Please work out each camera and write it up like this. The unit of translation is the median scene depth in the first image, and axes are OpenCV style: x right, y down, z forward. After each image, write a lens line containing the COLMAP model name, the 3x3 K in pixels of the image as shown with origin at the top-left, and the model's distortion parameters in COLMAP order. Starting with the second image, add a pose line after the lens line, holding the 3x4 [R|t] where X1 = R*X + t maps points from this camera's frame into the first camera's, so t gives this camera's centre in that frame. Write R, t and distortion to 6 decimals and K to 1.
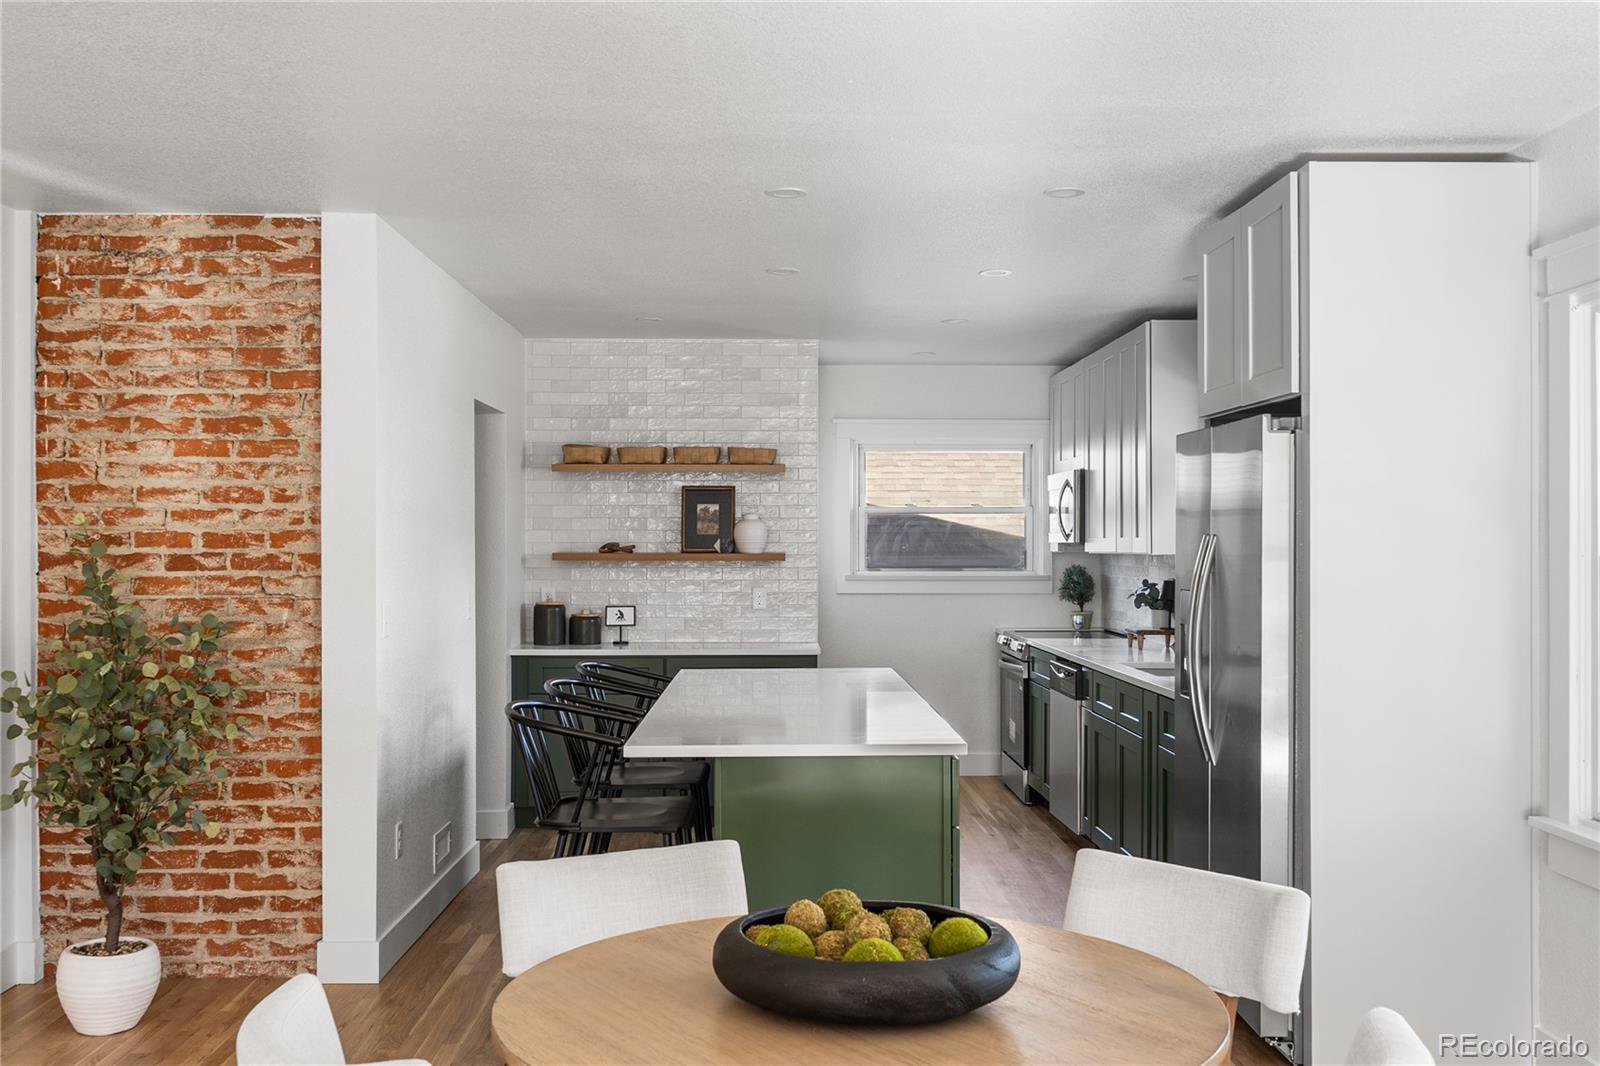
lens RADIAL K [[1519.7, 0, 799.3], [0, 1519.7, 535.4], [0, 0, 1]] dist [-0.007533, 0.000000]
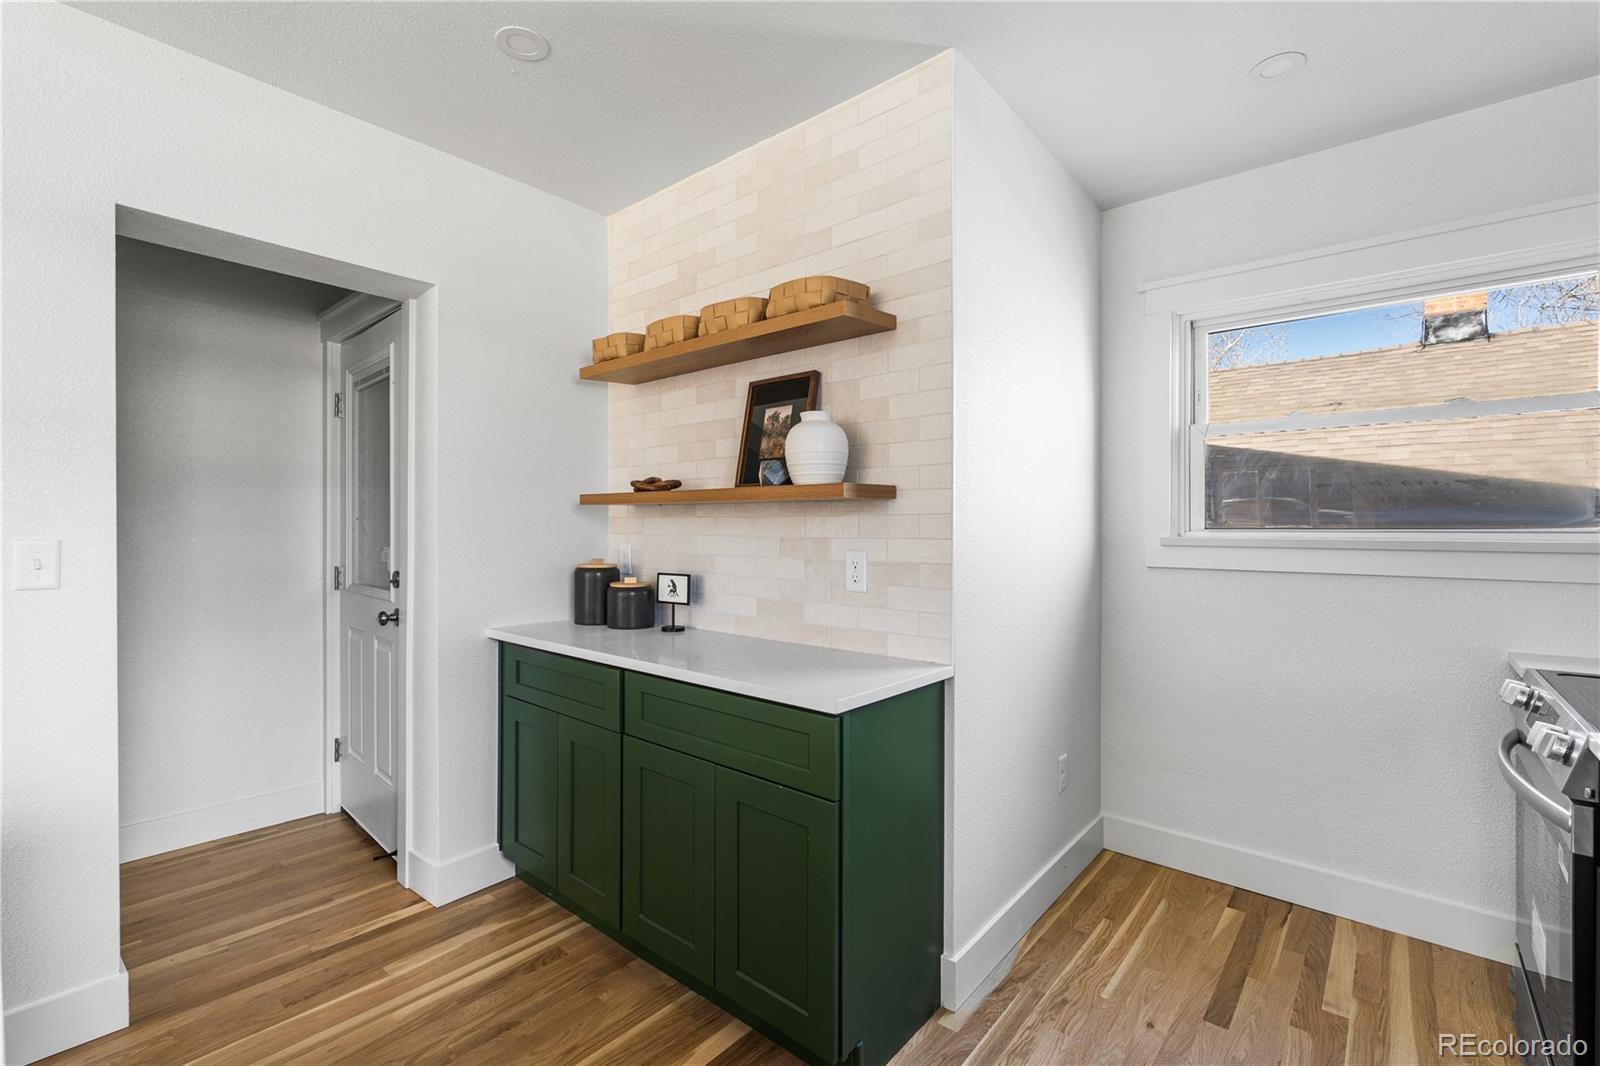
lens RADIAL K [[704.8, 0, 804.8], [0, 704.8, 523.0], [0, 0, 1]] dist [-0.000081, 0.000170]
pose [[0.753103, -0.003402, -0.657894, 0.127265], [-0.000329, 0.999985, -0.005547, 0.025948], [0.657902, 0.004394, 0.753090, 0.802972]]
